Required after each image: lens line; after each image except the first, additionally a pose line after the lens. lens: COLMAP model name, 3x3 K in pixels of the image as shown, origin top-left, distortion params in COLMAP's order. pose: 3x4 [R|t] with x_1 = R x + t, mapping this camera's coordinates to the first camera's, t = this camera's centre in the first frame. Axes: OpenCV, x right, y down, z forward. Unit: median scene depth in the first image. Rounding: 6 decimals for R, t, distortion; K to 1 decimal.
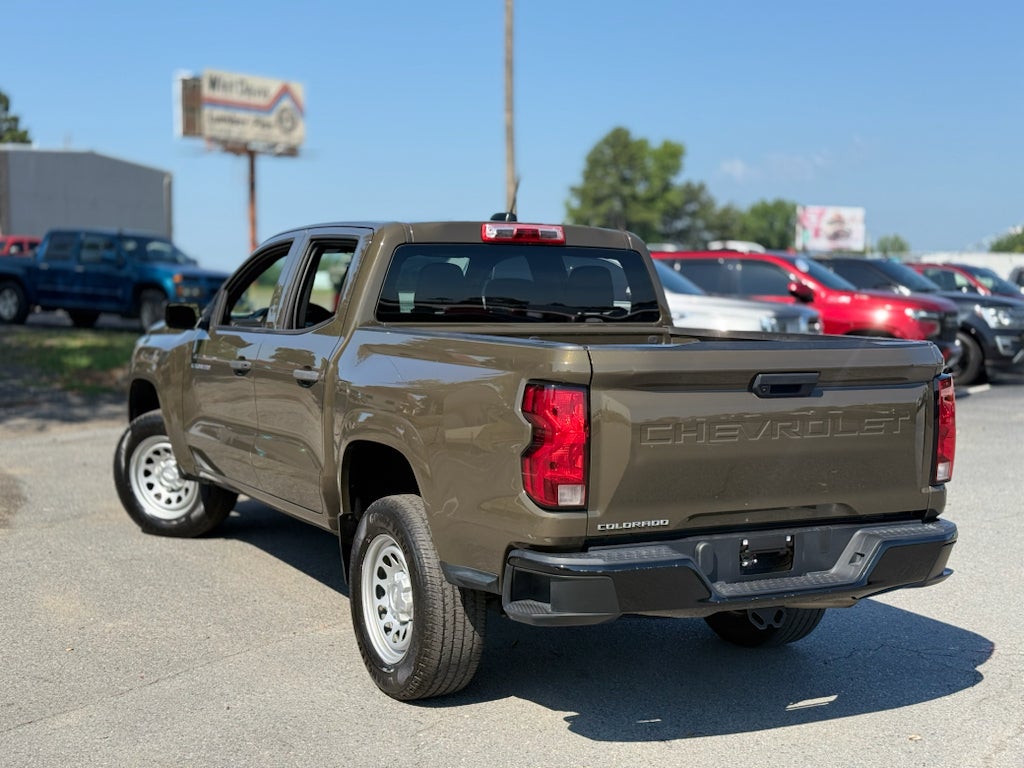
lens RADIAL K [[1415.9, 0, 512.0], [0, 1415.9, 384.0], [0, 0, 1]] dist [0.092295, 0.001483]
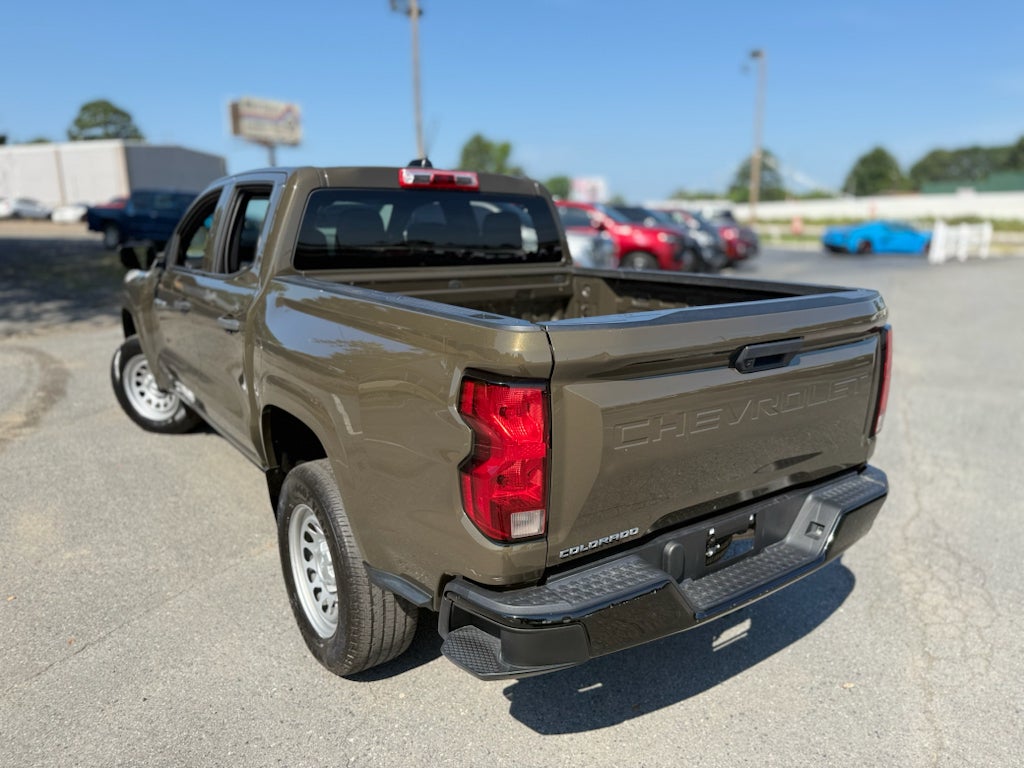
lens RADIAL K [[721.7, 0, 511.6], [0, 721.7, 390.1], [0, 0, 1]] dist [0.052801, -0.086786]
pose [[0.992902, -0.035825, 0.113413, -0.006589], [0.017212, 0.986800, 0.161028, -0.045477], [-0.117684, -0.157933, 0.980412, 0.533784]]
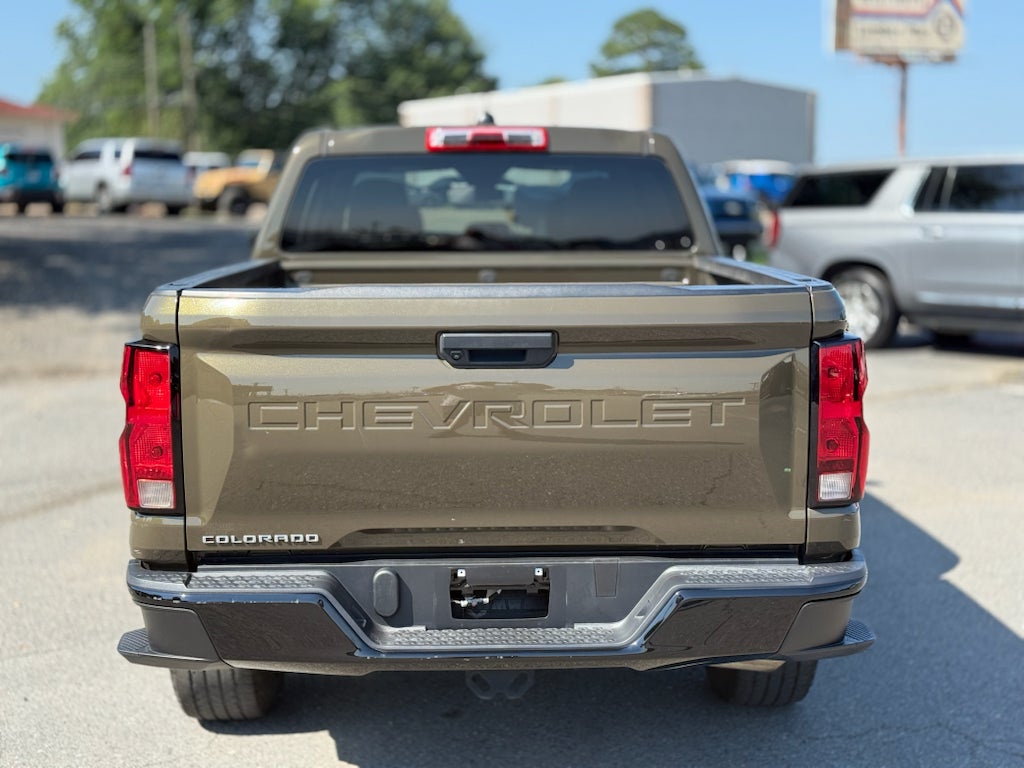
lens RADIAL K [[1415.9, 0, 512.0], [0, 1415.9, 384.0], [0, 0, 1]] dist [0.092295, 0.001483]
pose [[0.891245, 0.037502, -0.451969, 0.452678], [-0.012662, 0.998244, 0.057861, -0.019724], [0.453346, -0.045846, 0.890155, 0.360957]]
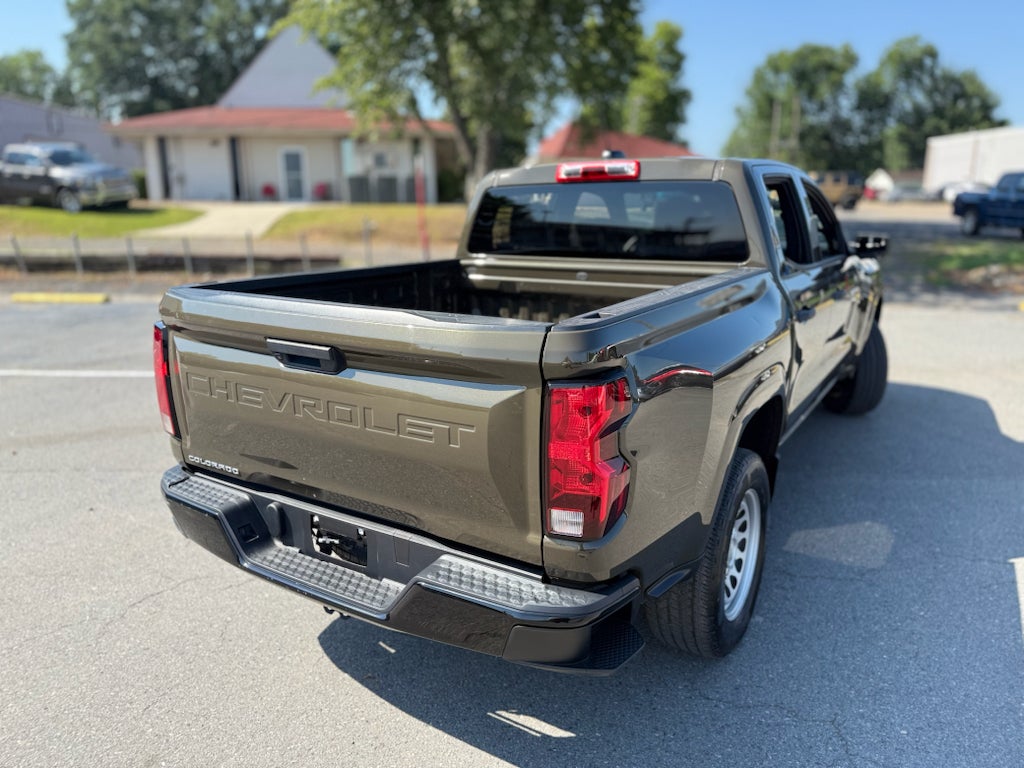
lens RADIAL K [[727.0, 0, 512.0], [0, 727.0, 384.0], [0, 0, 1]] dist [0.002797, 0.002191]
pose [[0.486444, 0.192030, -0.852348, 0.553827], [-0.047182, 0.979898, 0.193839, -0.063838], [0.872437, -0.054076, 0.485726, 0.807571]]
